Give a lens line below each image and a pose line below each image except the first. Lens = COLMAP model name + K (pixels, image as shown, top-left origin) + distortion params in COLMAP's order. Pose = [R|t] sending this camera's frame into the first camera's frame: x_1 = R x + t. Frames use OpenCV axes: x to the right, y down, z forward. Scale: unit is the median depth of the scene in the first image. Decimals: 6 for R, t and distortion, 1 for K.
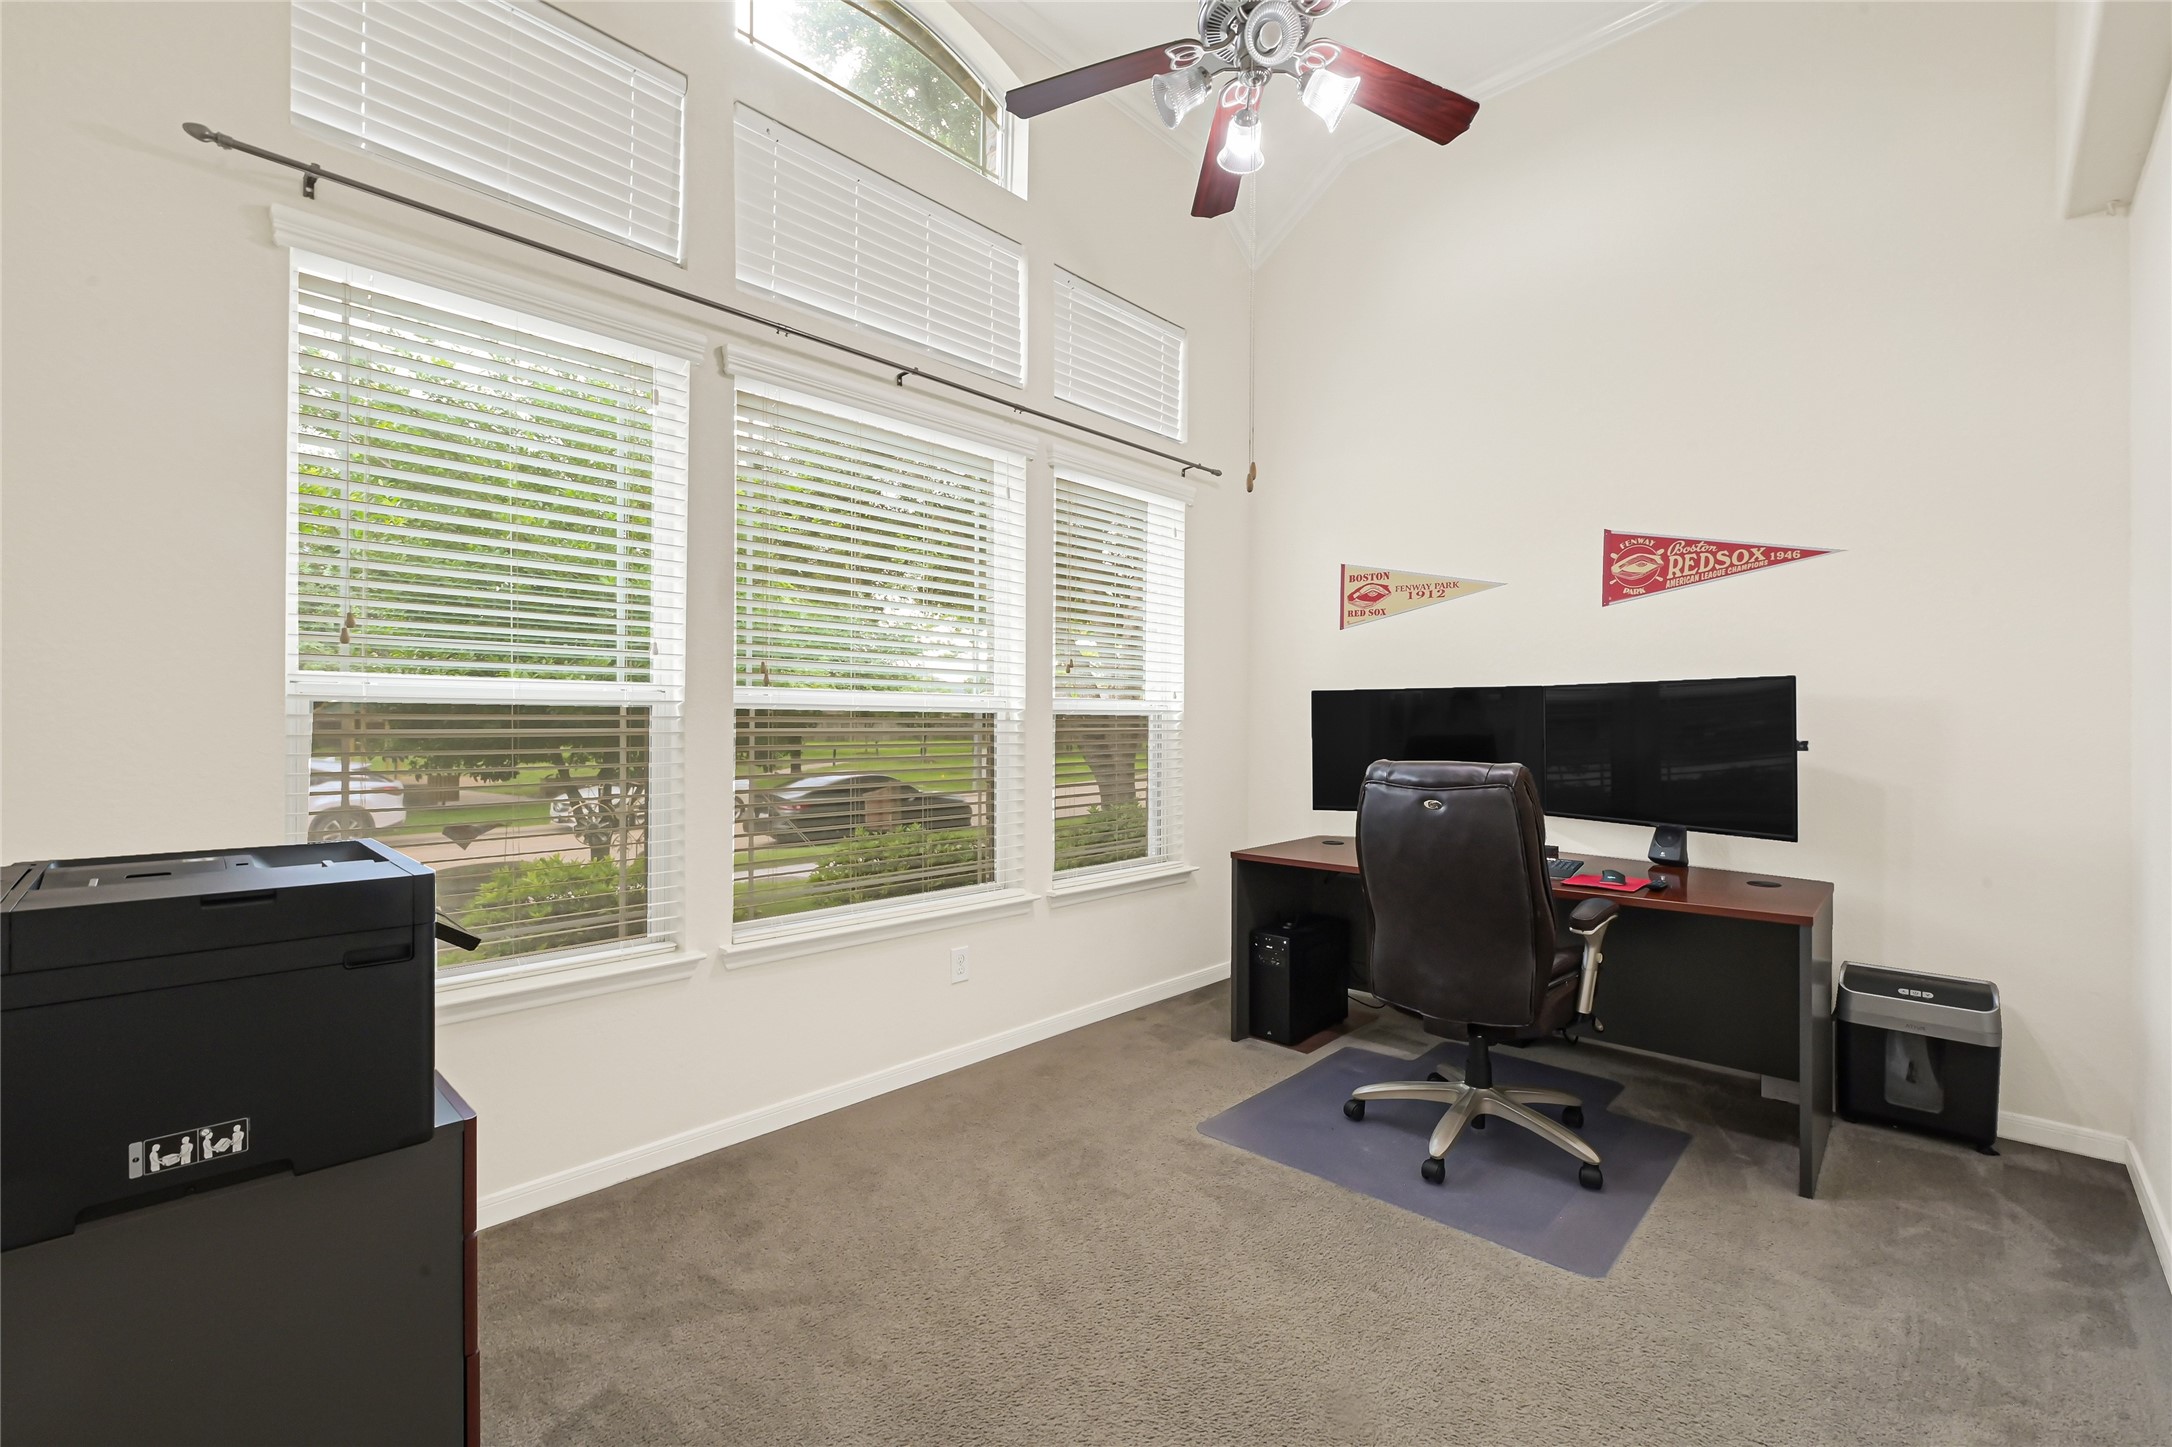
lens RADIAL K [[928.4, 0, 1085.8], [0, 928.4, 724.8], [0, 0, 1]] dist [-0.001241, -0.000129]
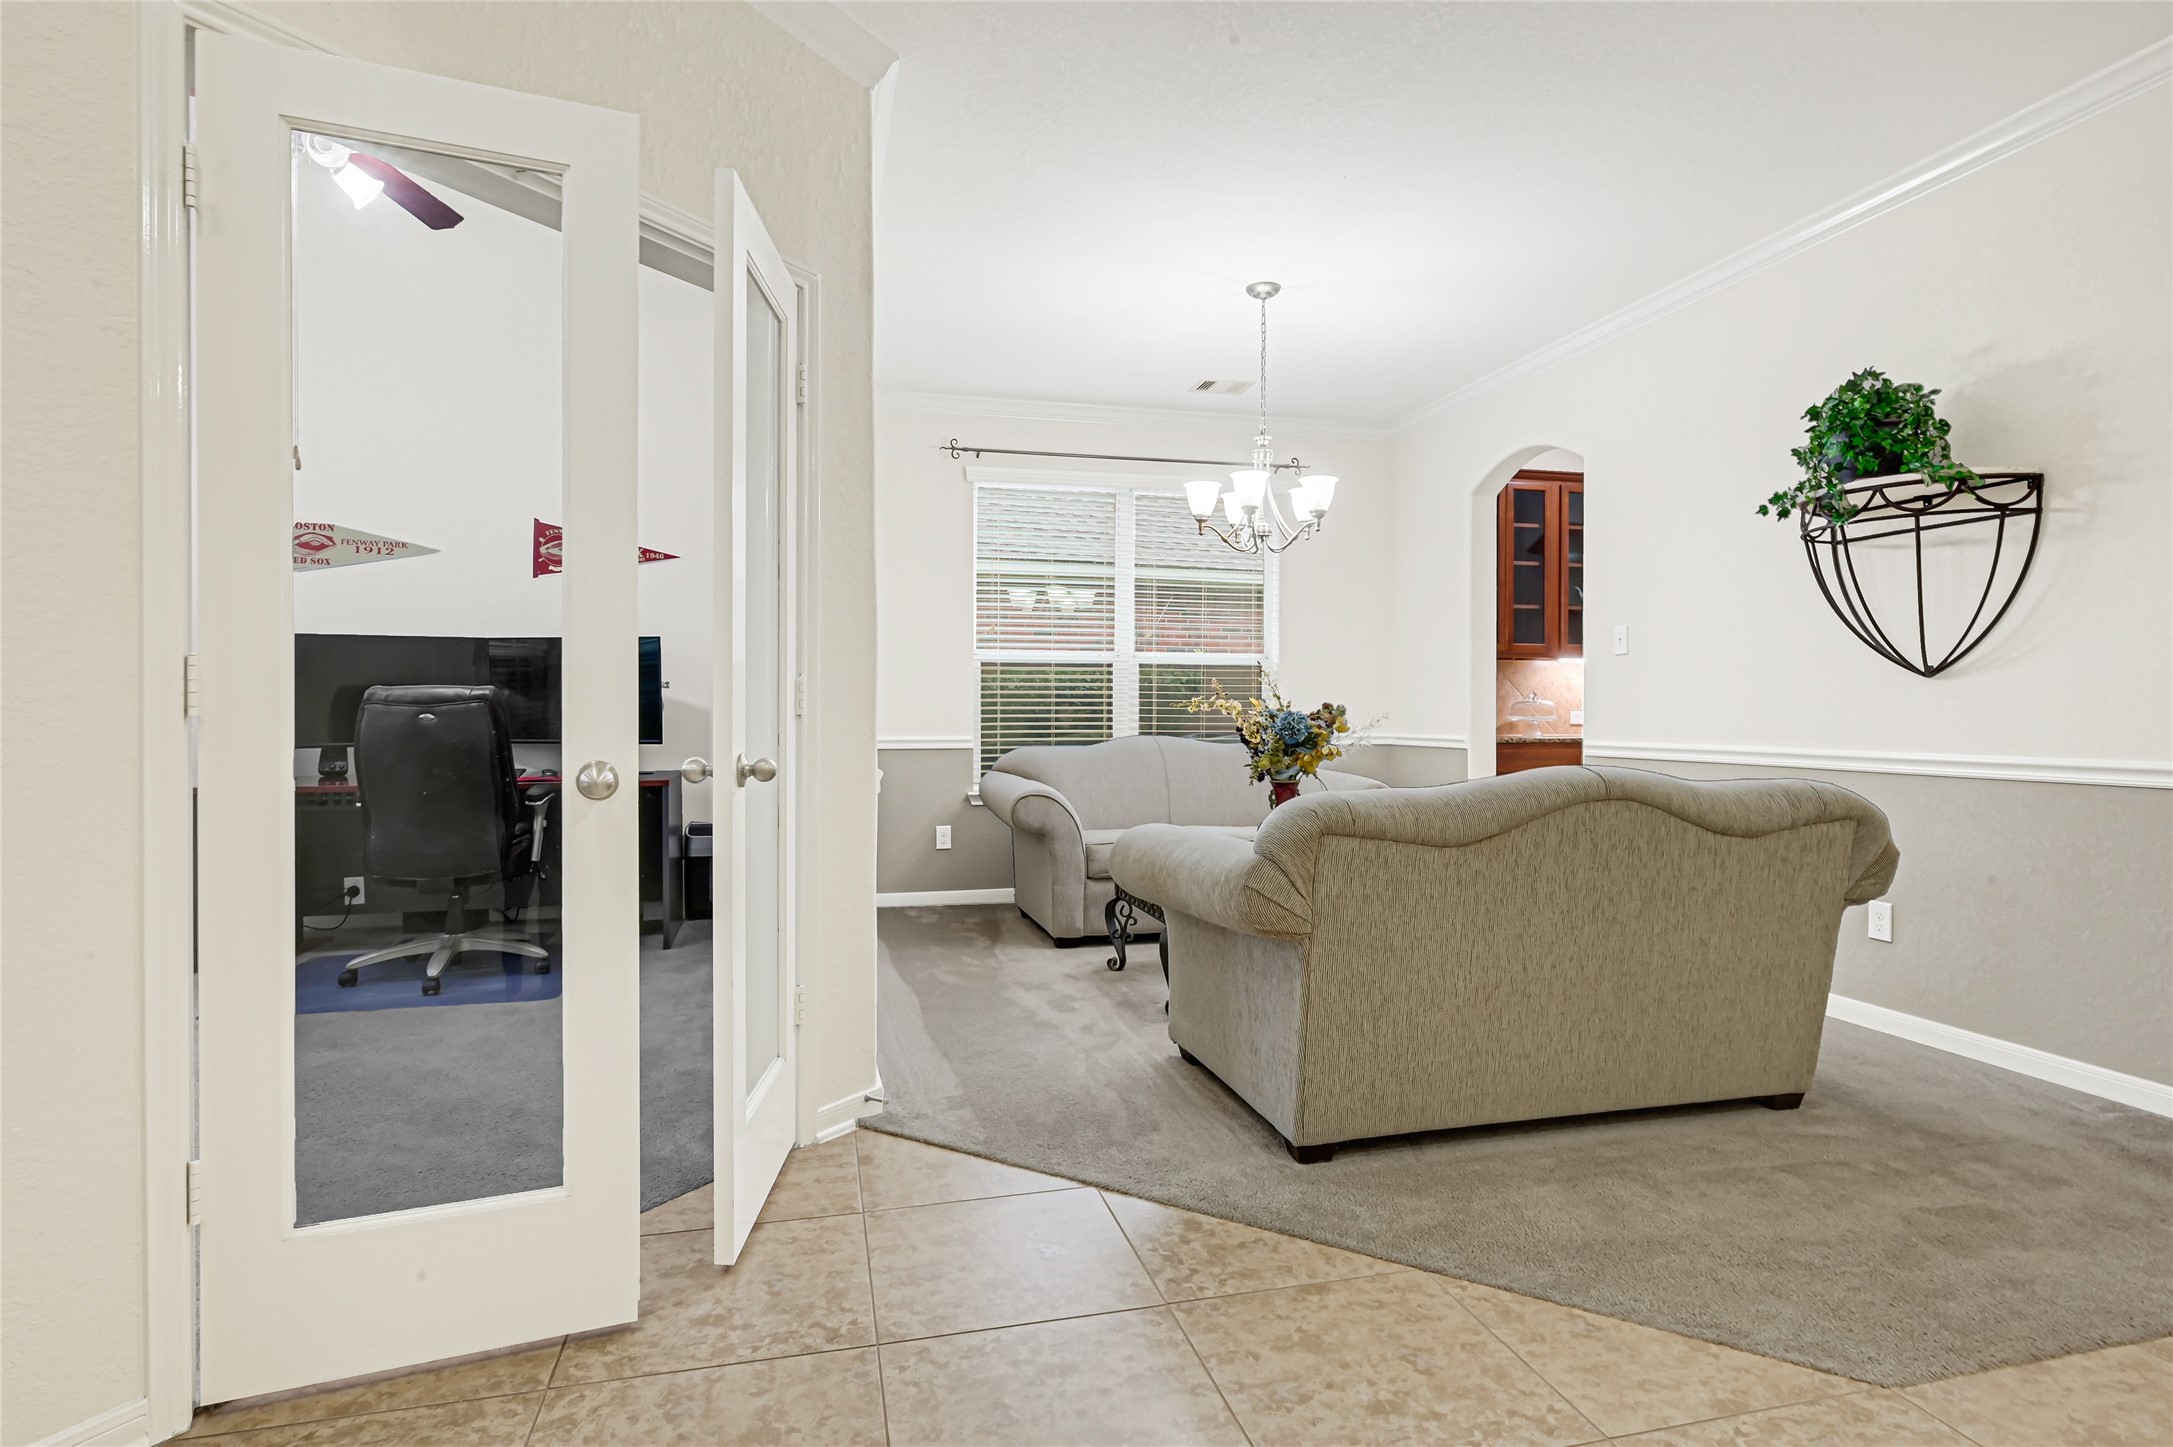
lens RADIAL K [[1108.2, 0, 1087.4], [0, 1108.2, 717.9], [0, 0, 1]] dist [-0.001690, -0.000018]
pose [[0.531381, -0.009668, 0.847078, -0.412104], [0.002683, 0.999949, 0.009730, 0.065254], [-0.847129, -0.002898, 0.531379, -0.570943]]
